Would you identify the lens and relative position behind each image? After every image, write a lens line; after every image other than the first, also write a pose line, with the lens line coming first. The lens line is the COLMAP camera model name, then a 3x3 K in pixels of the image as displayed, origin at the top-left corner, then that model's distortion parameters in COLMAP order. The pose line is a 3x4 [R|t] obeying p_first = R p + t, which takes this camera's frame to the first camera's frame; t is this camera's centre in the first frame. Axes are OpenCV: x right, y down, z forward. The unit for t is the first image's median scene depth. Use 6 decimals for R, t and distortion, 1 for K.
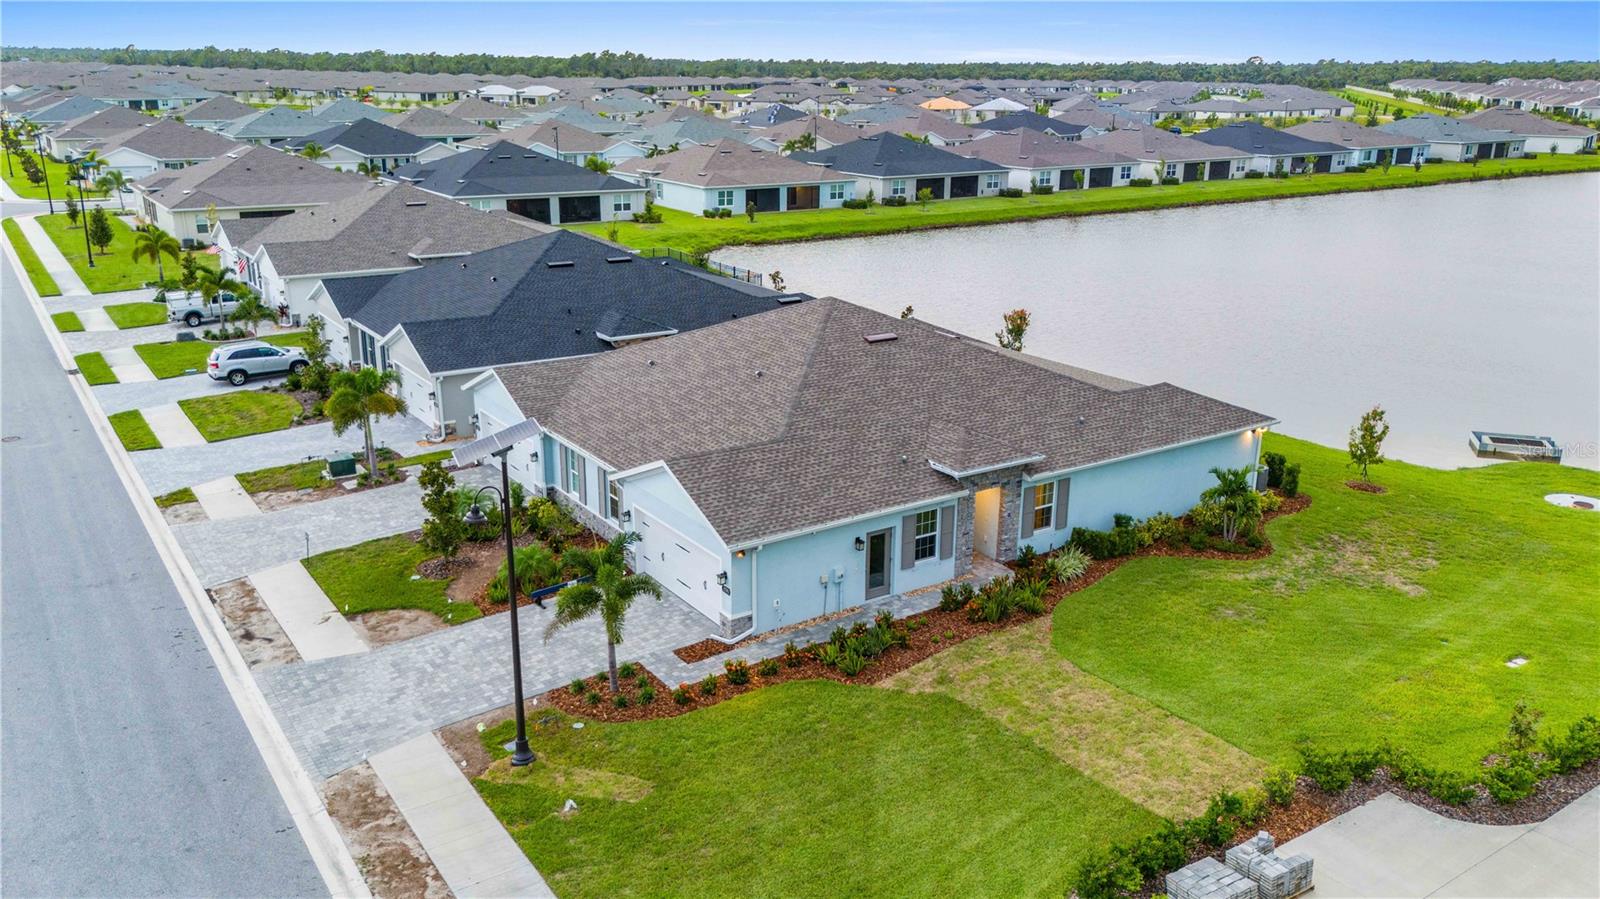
lens RADIAL K [[1249.6, 0, 798.2], [0, 1249.6, 437.2], [0, 0, 1]] dist [0.046312, -0.008793]
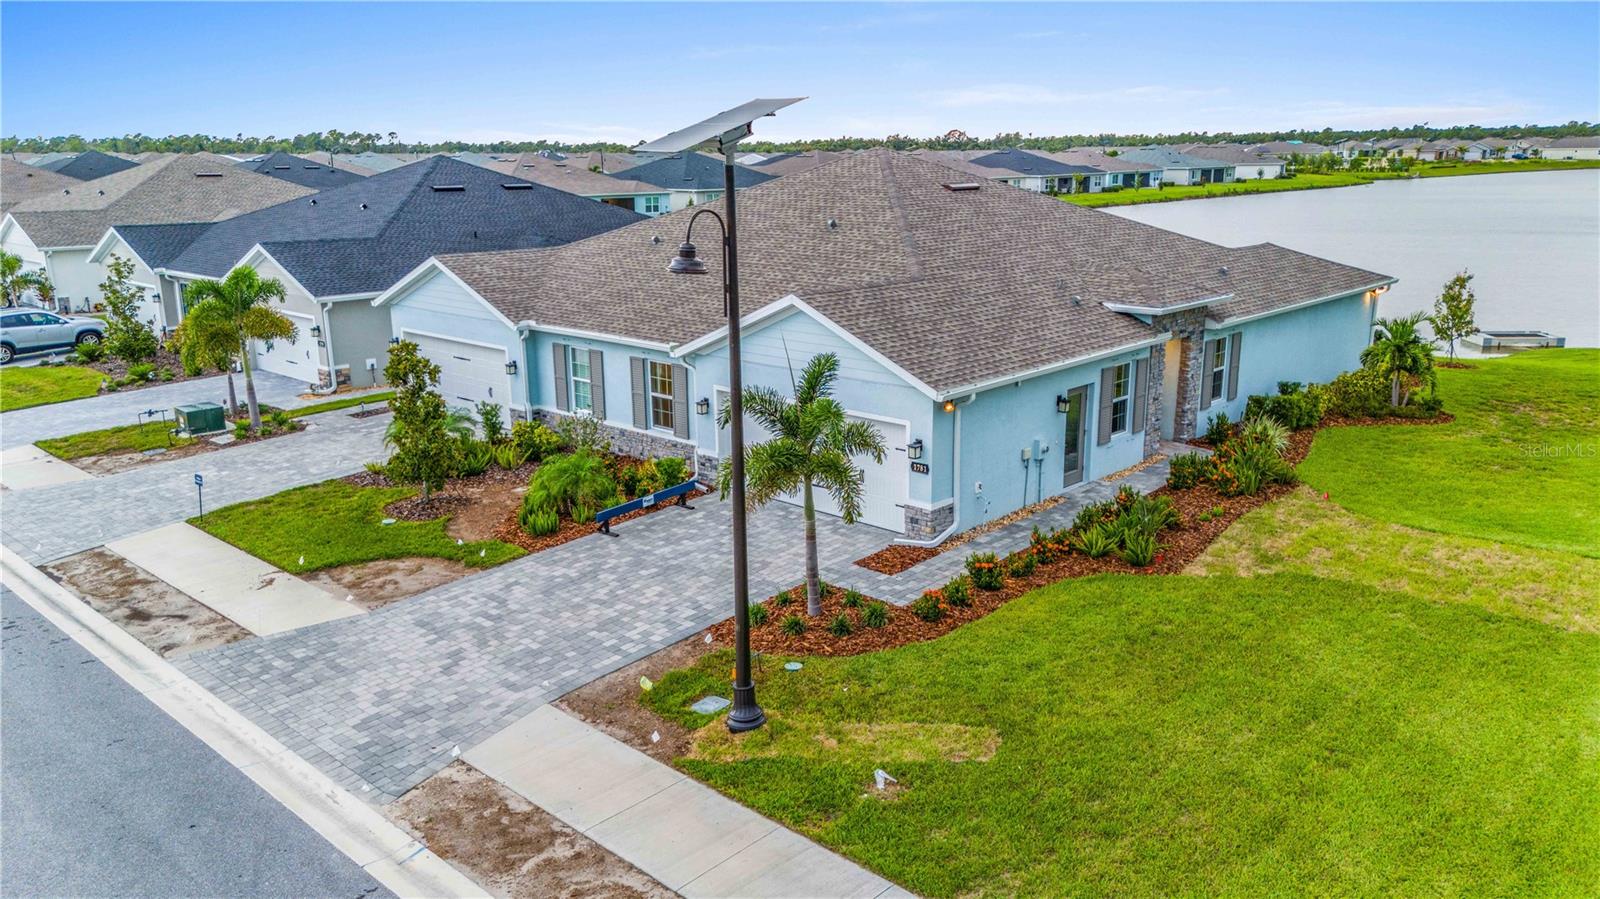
lens RADIAL K [[1181.1, 0, 799.4], [0, 1181.1, 470.4], [0, 0, 1]] dist [0.059933, -0.029882]
pose [[0.975499, -0.075348, 0.206700, -0.213582], [0.080776, 0.996571, -0.017931, 0.109701], [-0.204640, 0.034188, 0.978240, 0.329110]]
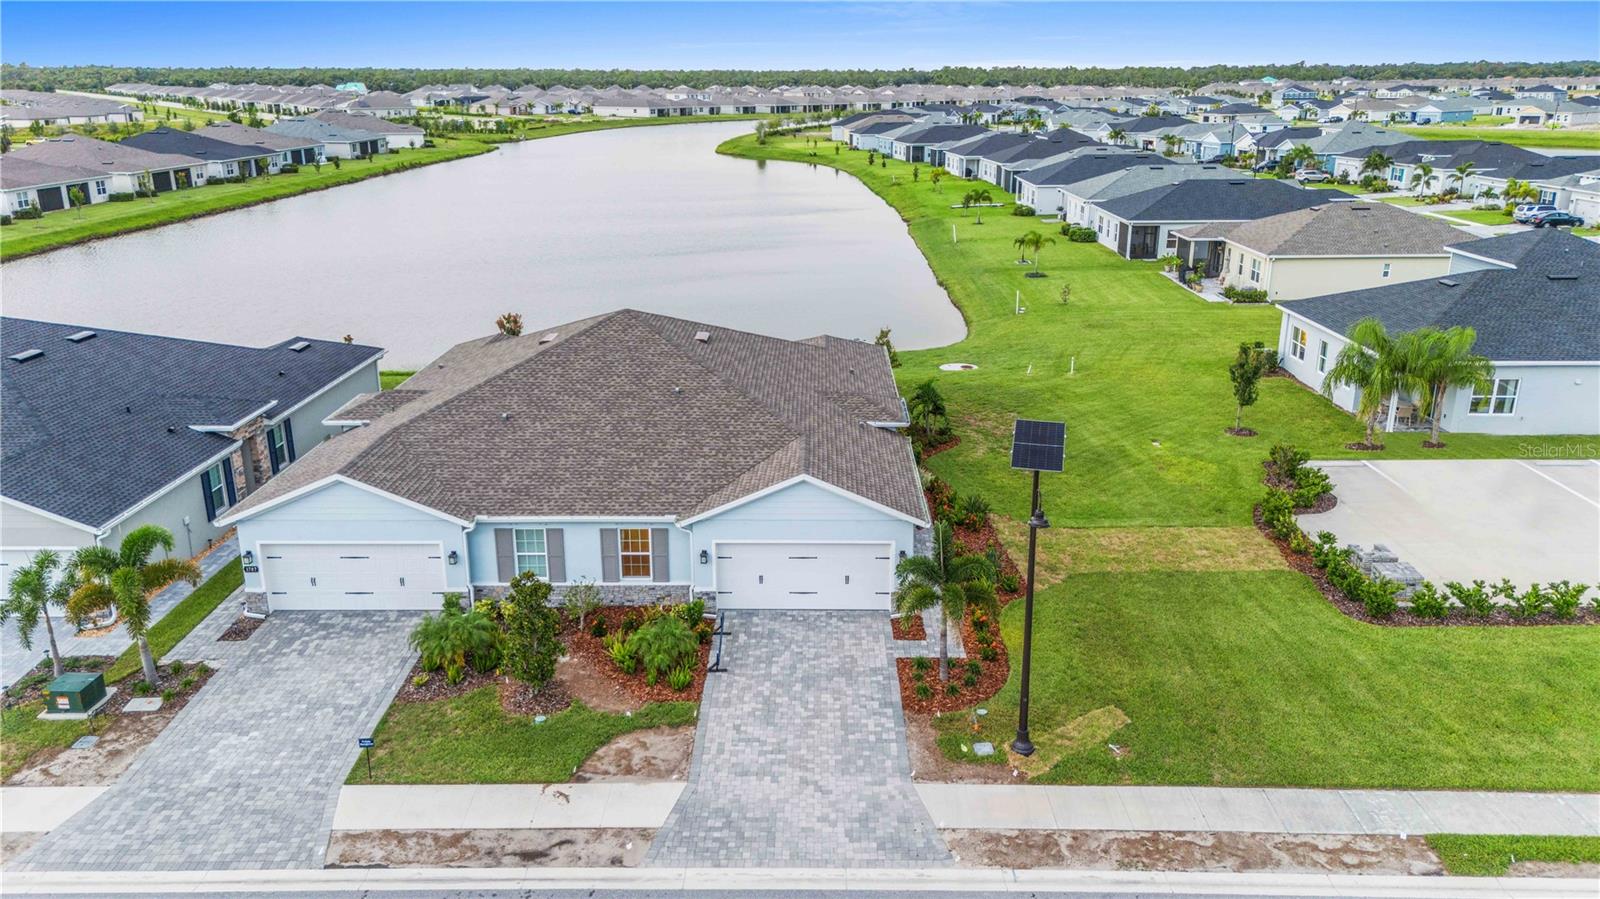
lens RADIAL K [[1181.1, 0, 802.0], [0, 1181.1, 443.5], [0, 0, 1]] dist [0.059933, -0.029882]
pose [[0.569220, -0.253784, 0.782037, -0.734585], [0.241469, 0.960825, 0.136045, -0.116730], [-0.785927, 0.111398, 0.608202, 0.370933]]
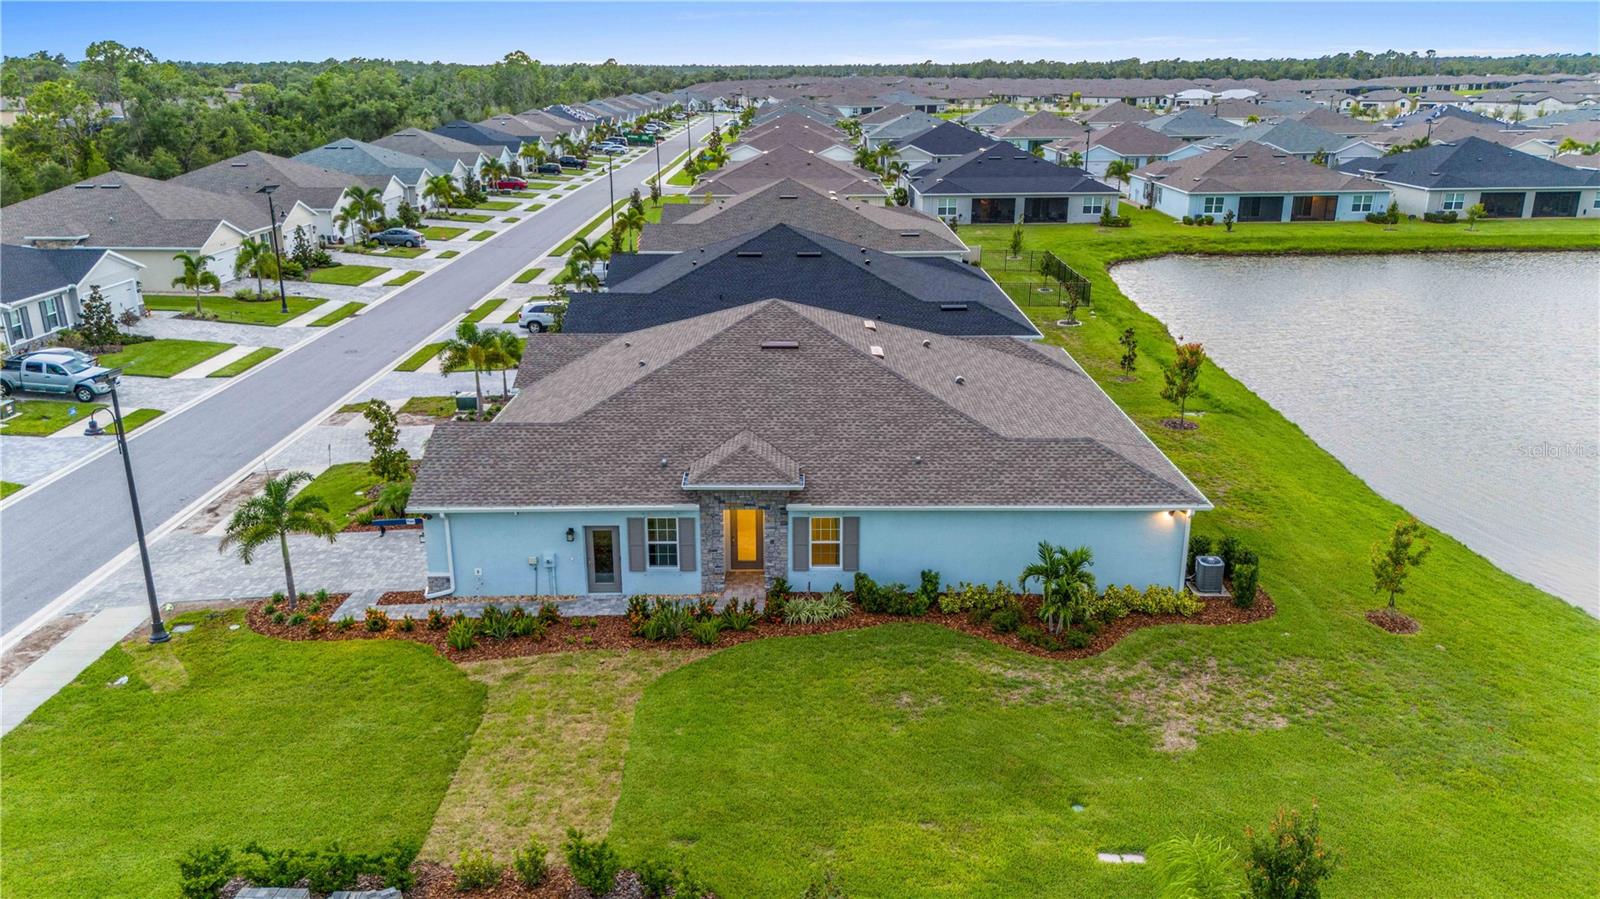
lens RADIAL K [[1181.1, 0, 793.7], [0, 1181.1, 424.5], [0, 0, 1]] dist [0.059933, -0.029882]
pose [[0.826976, 0.149403, -0.542023, 0.632504], [-0.148989, 0.987816, 0.044965, -0.065633], [0.542137, 0.043571, 0.839160, 0.250978]]
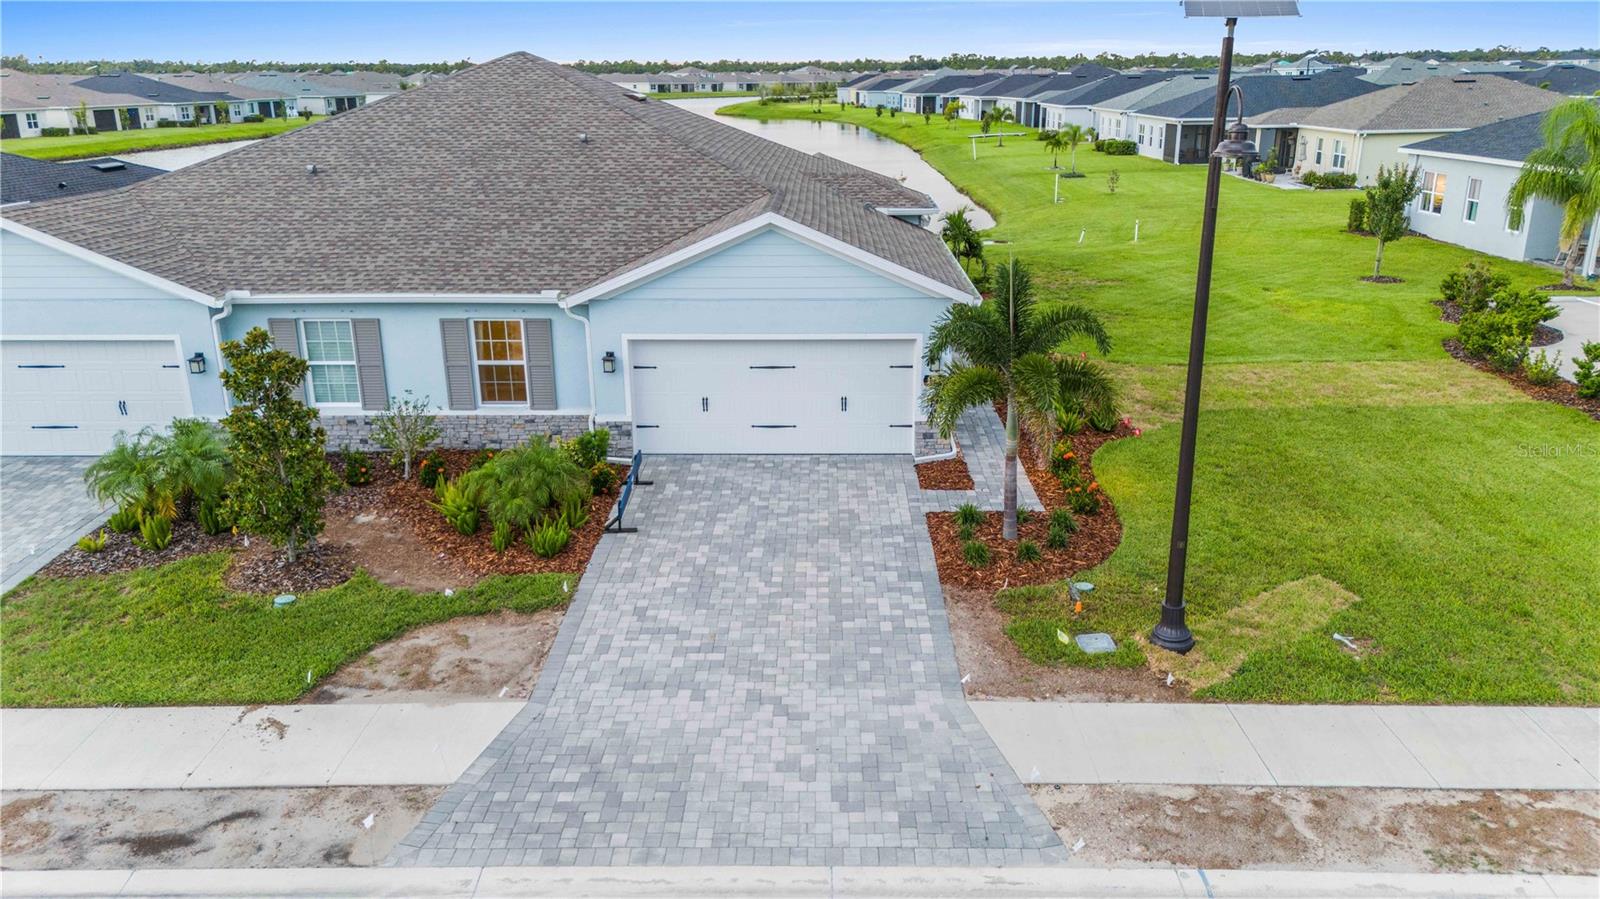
lens RADIAL K [[1181.1, 0, 801.7], [0, 1181.1, 452.0], [0, 0, 1]] dist [0.059933, -0.029882]
pose [[0.573913, -0.262048, 0.775858, -0.496453], [0.247175, 0.958664, 0.140953, 0.045798], [-0.780723, 0.110878, 0.614961, 0.570543]]
